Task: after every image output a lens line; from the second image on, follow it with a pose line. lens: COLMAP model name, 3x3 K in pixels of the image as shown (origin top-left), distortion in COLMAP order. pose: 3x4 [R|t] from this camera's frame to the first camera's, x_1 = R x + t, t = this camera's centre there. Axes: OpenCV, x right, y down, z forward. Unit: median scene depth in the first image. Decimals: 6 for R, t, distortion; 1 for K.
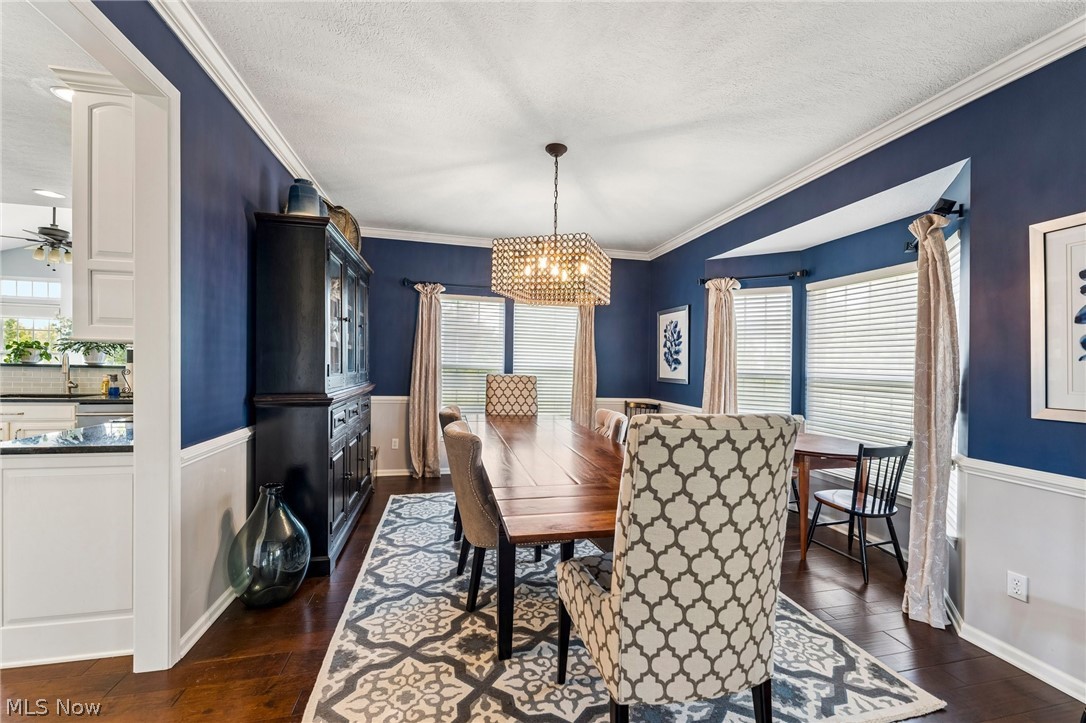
lens RADIAL K [[429.5, 0, 541.8], [0, 429.5, 363.4], [0, 0, 1]] dist [-0.001229, -0.000090]
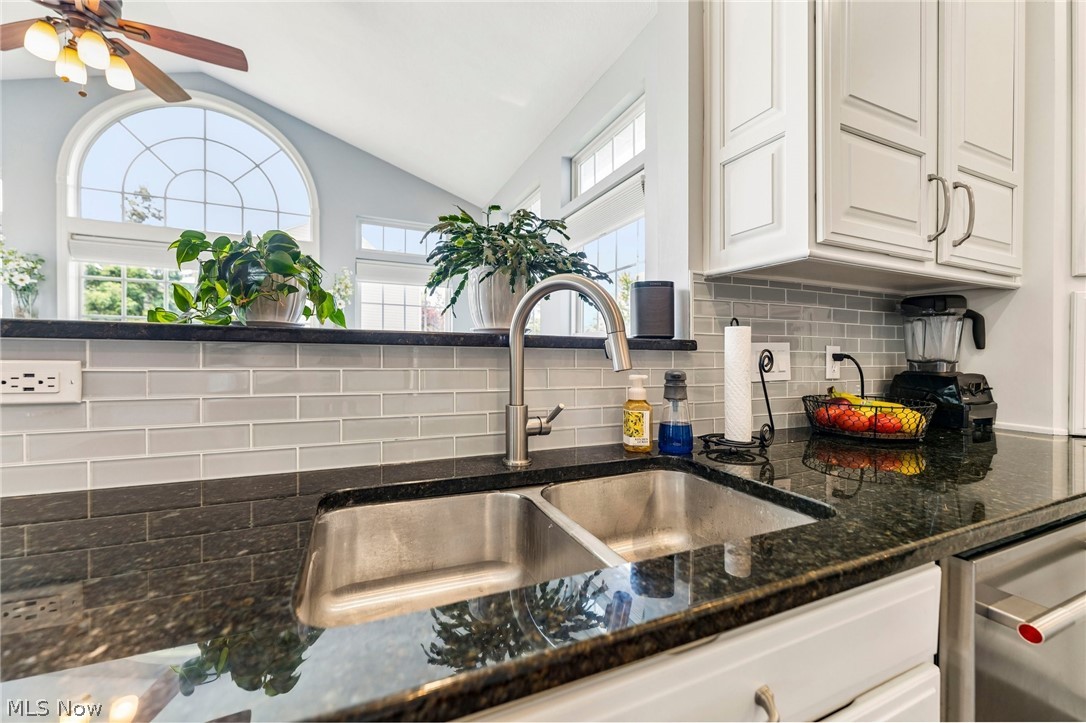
lens RADIAL K [[429.5, 0, 543.9], [0, 429.5, 356.2], [0, 0, 1]] dist [-0.001229, -0.000090]
pose [[0.982027, 0.006070, 0.188645, -1.132260], [-0.007655, 0.999941, 0.007675, 0.010723], [-0.188587, -0.008981, 0.982015, 0.746762]]
